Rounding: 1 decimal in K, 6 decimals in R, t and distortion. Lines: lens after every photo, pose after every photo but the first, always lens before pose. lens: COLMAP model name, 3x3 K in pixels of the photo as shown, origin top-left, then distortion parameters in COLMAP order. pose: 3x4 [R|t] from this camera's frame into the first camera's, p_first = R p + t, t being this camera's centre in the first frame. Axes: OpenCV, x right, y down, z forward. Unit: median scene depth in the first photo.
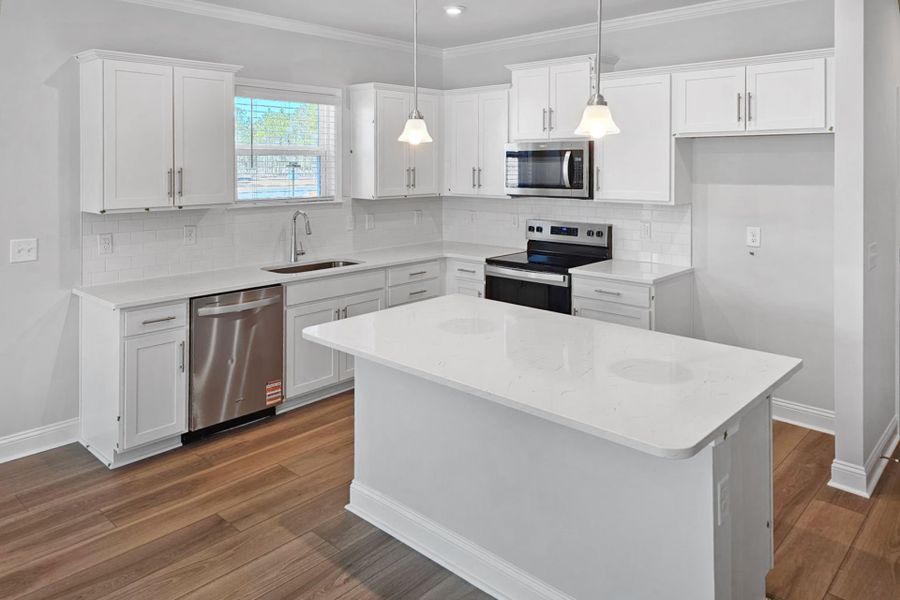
lens RADIAL K [[631.0, 0, 446.6], [0, 631.0, 172.6], [0, 0, 1]] dist [0.021987, -0.003134]
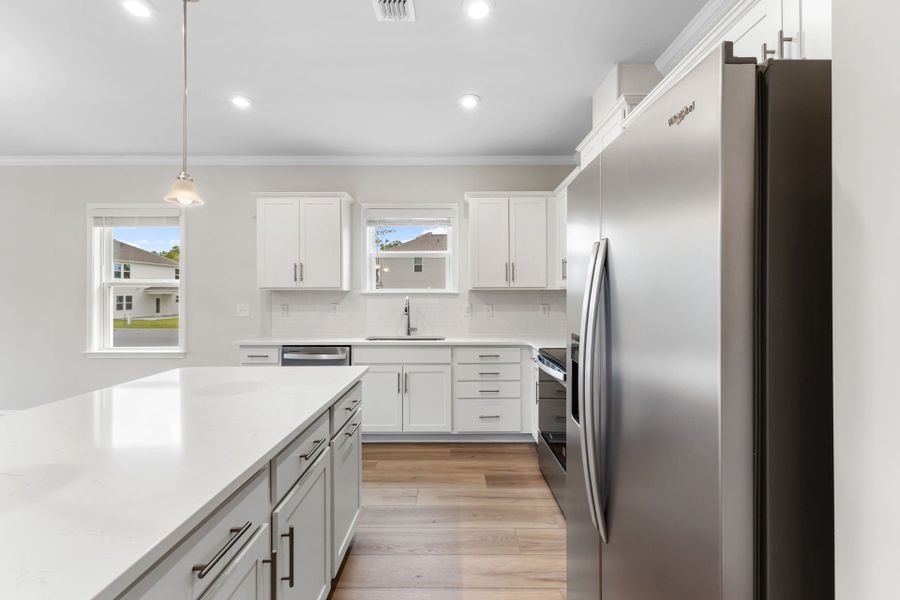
lens RADIAL K [[385.6, 0, 451.5], [0, 385.6, 292.2], [0, 0, 1]] dist [0.006315, 0.000080]
pose [[0.685100, -0.002973, -0.728443, 0.417020], [-0.008729, 0.999886, -0.012290, 0.059297], [0.728397, 0.014778, 0.684996, 0.506553]]
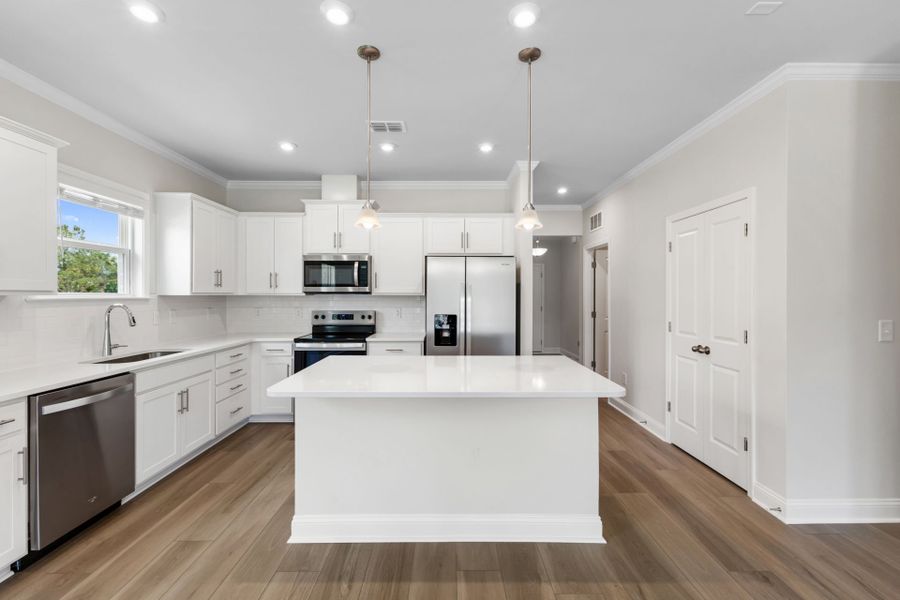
lens RADIAL K [[385.6, 0, 451.6], [0, 385.6, 296.1], [0, 0, 1]] dist [0.006315, 0.000080]
pose [[0.722450, 0.000810, 0.691422, -0.272292], [0.006639, 0.999945, -0.008108, 0.055993], [-0.691391, 0.010447, 0.722405, 0.179857]]
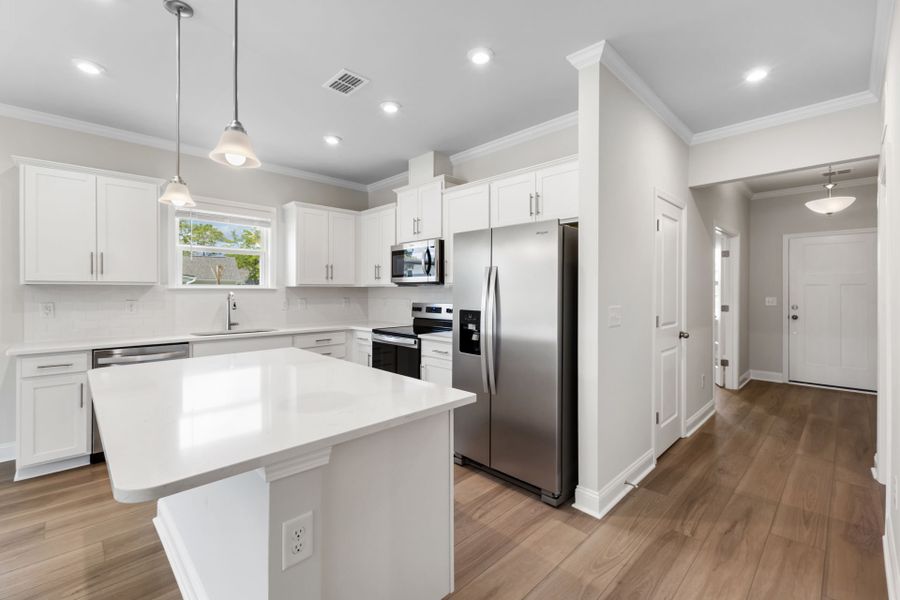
lens RADIAL K [[385.6, 0, 448.9], [0, 385.6, 294.1], [0, 0, 1]] dist [0.006315, 0.000080]
pose [[0.999201, 0.001723, -0.039928, 0.268421], [-0.001949, 0.999982, -0.005622, 0.067237], [0.039918, 0.005696, 0.999187, 0.183528]]
